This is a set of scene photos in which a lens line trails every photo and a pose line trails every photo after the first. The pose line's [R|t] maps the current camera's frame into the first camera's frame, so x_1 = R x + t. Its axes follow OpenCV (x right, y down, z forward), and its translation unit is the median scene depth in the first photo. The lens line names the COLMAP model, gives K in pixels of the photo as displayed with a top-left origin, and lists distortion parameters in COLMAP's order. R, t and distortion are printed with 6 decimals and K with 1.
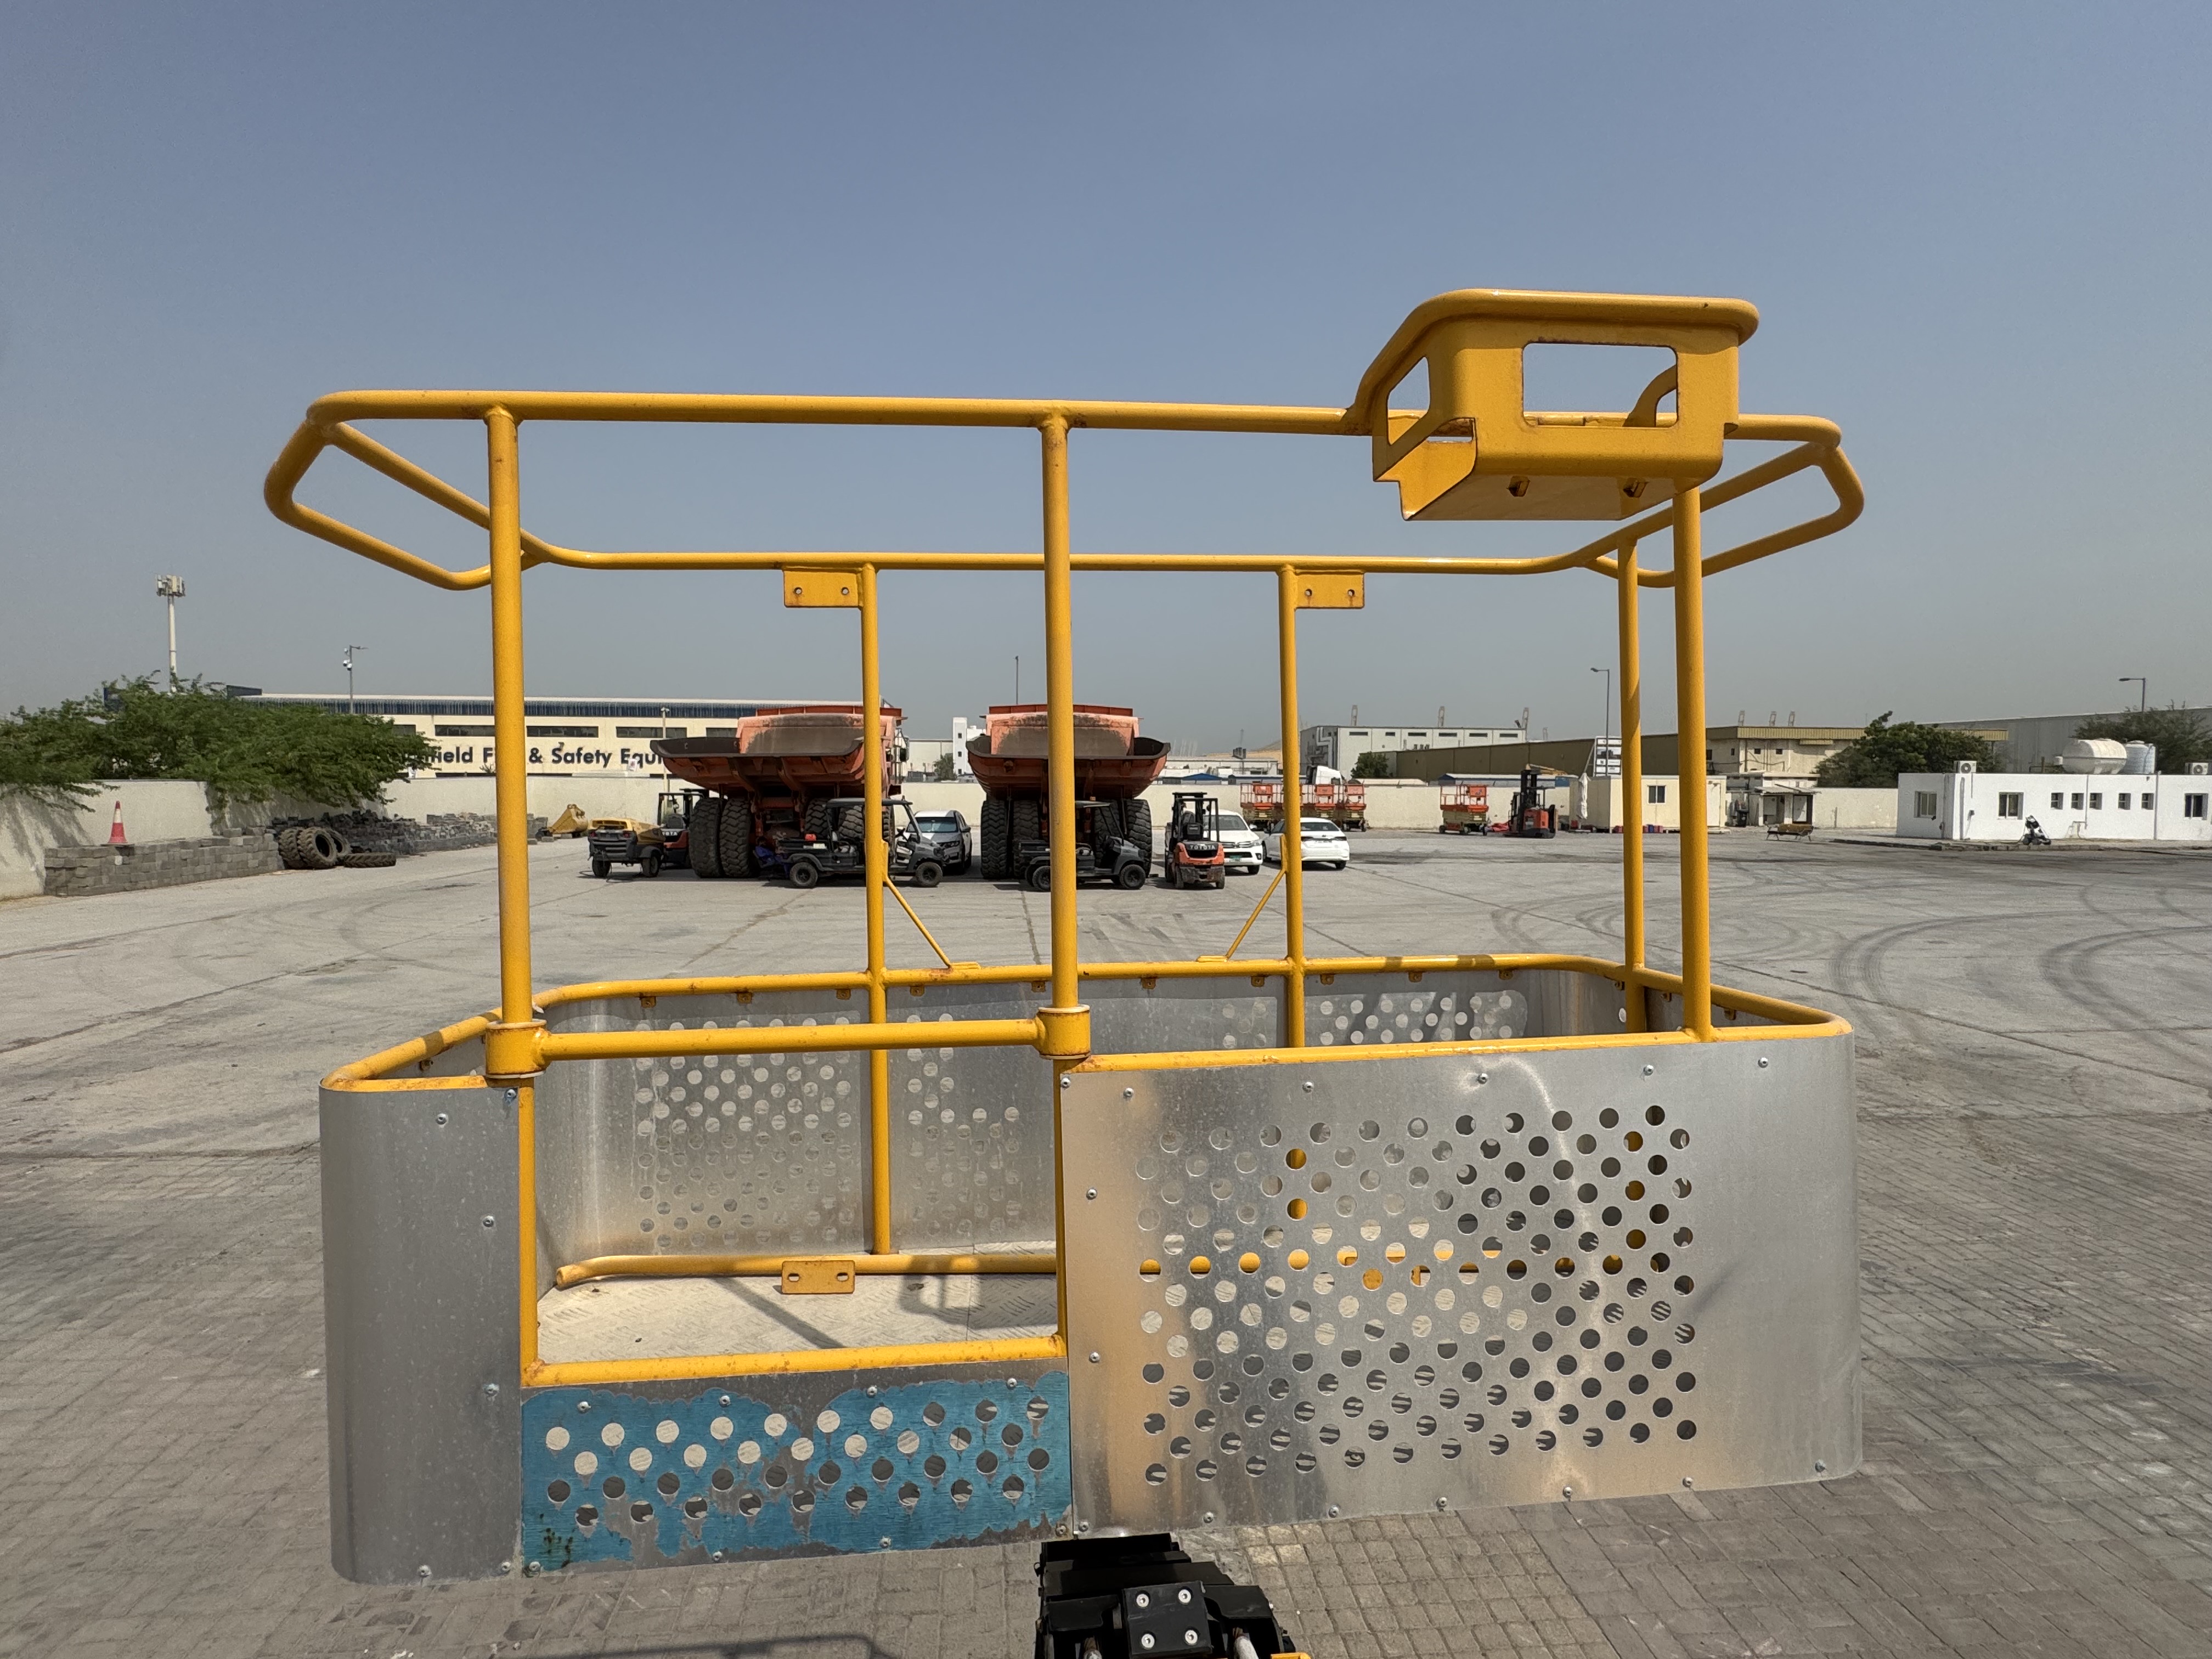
lens RADIAL K [[1127.4, 0, 1106.4], [0, 1127.4, 814.2], [0, 0, 1]] dist [-0.005550, -0.000312]
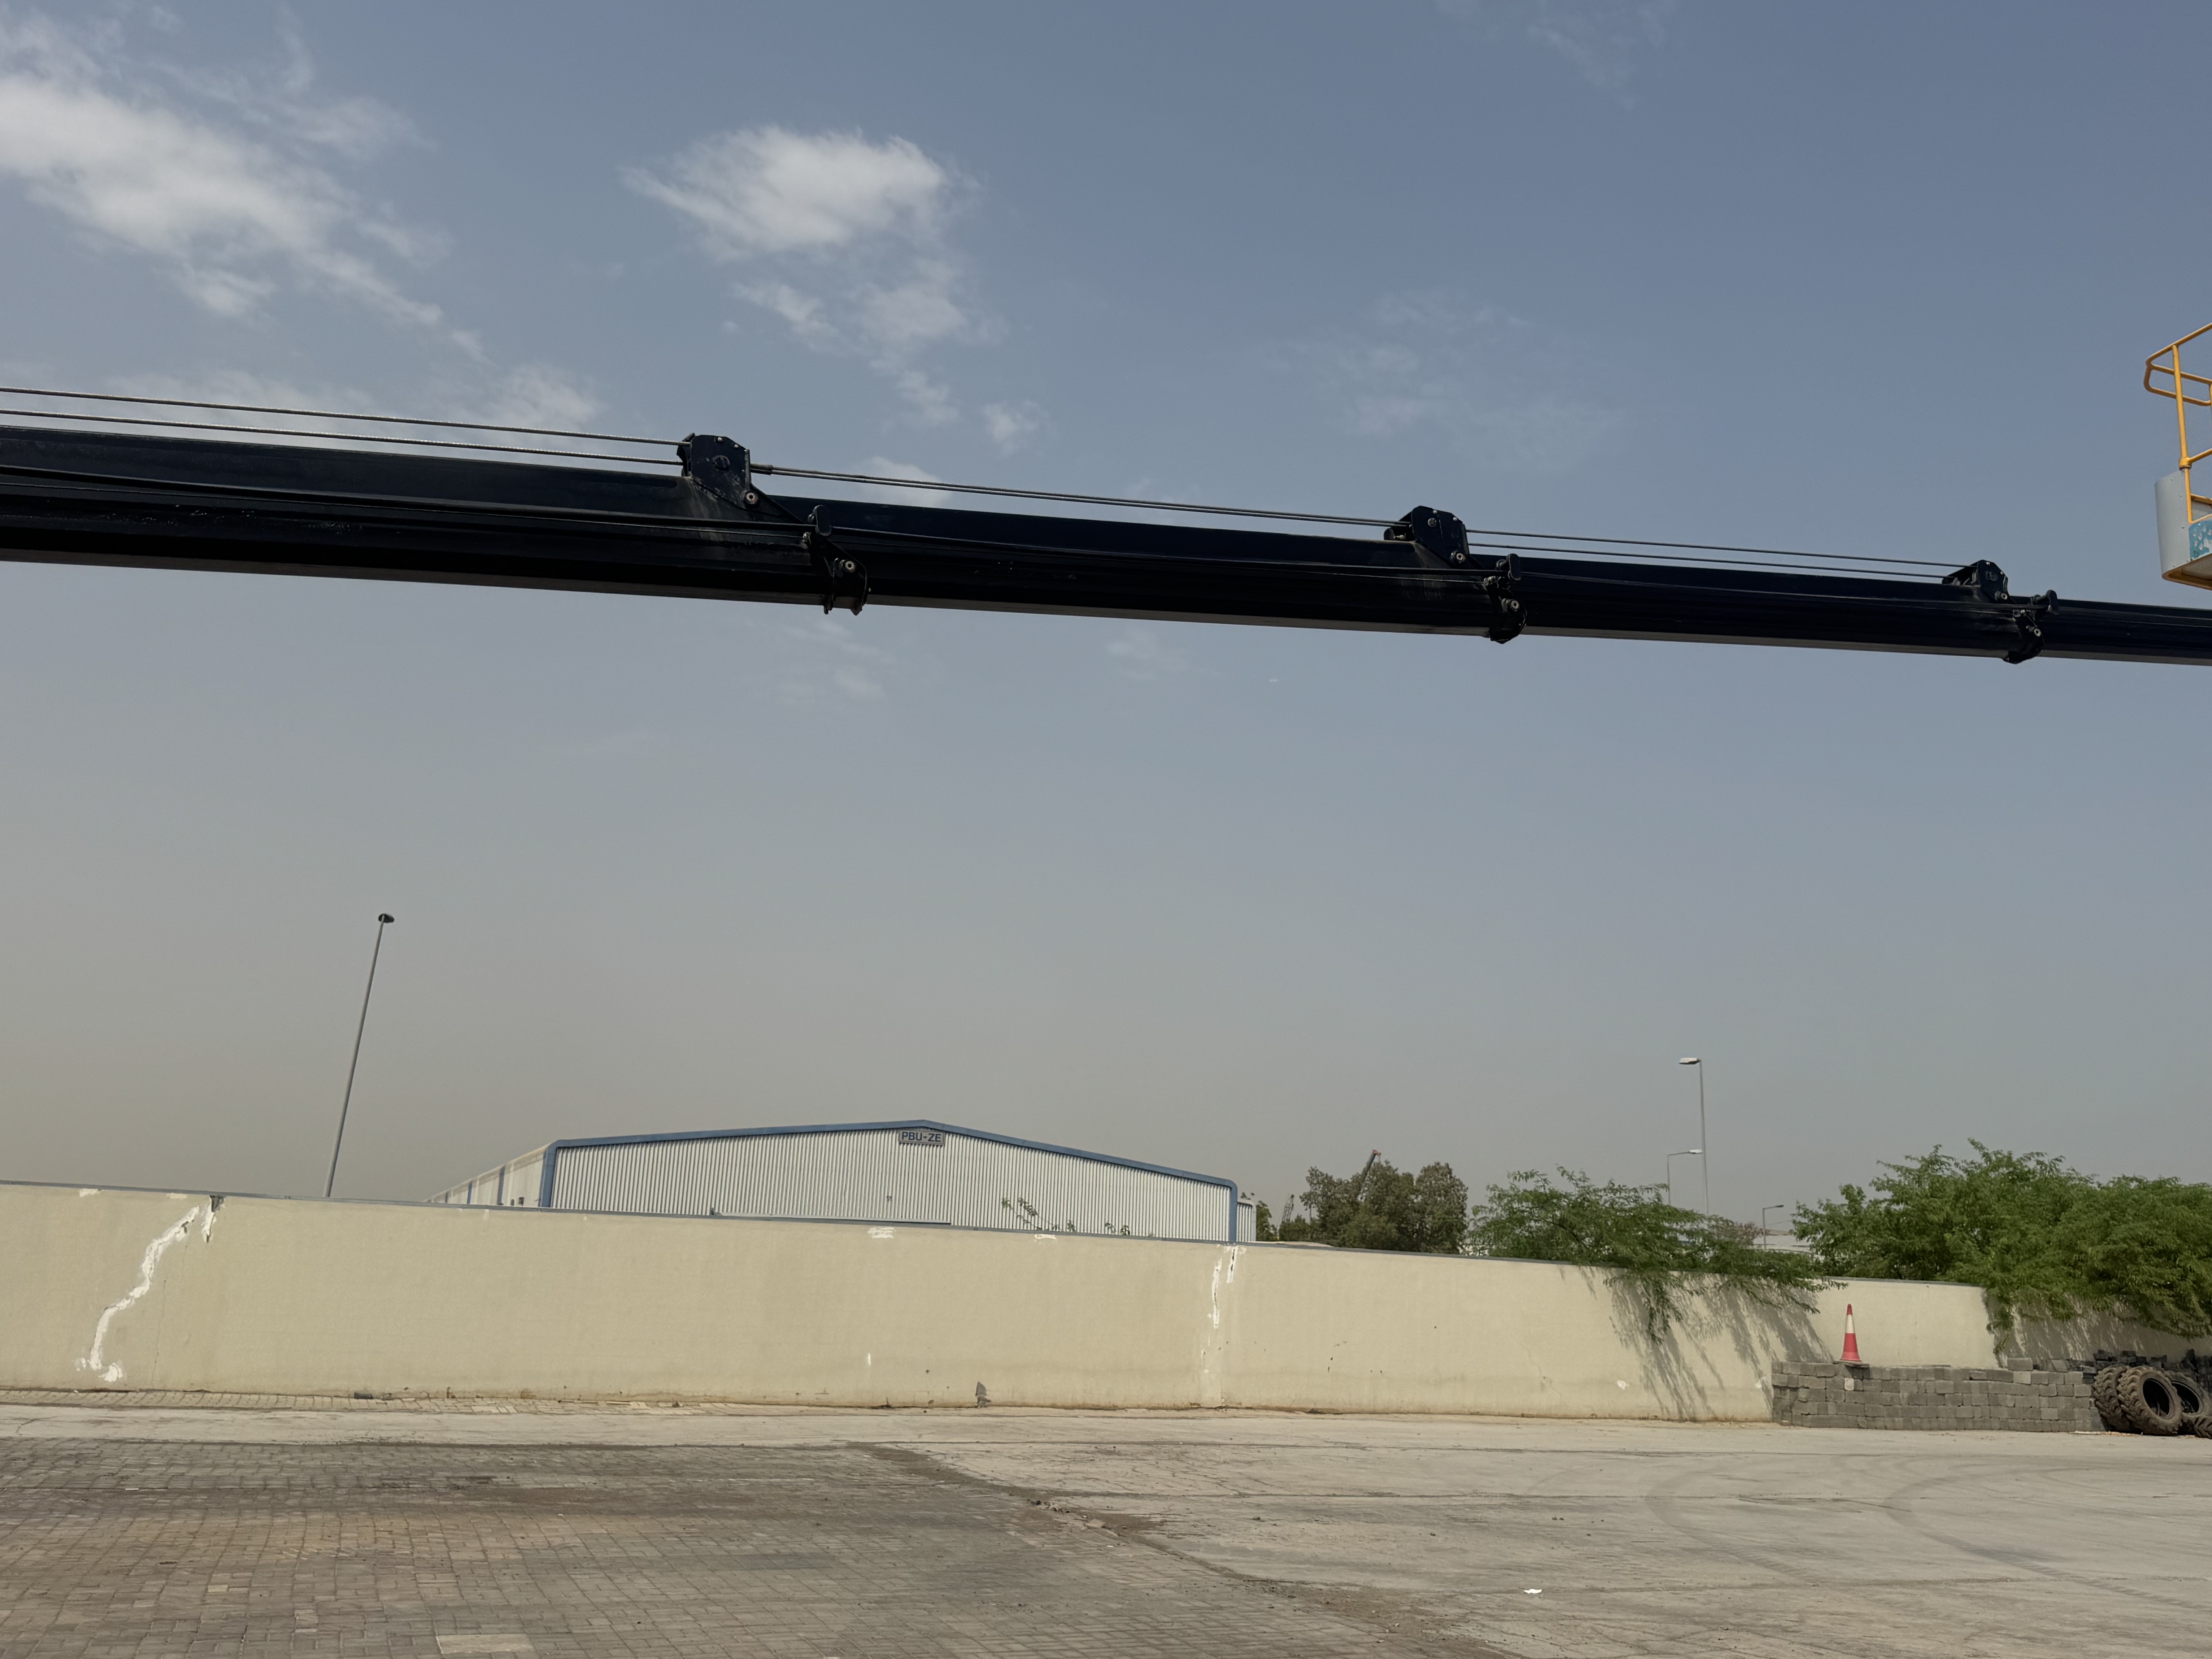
lens RADIAL K [[1852.8, 0, 1126.0], [0, 1852.8, 837.9], [0, 0, 1]] dist [0.033689, -0.064155]
pose [[0.293269, -0.221127, -0.930105, 0.187093], [-0.071274, 0.965119, -0.251924, 0.029679], [0.953369, 0.140174, 0.267279, 0.116668]]
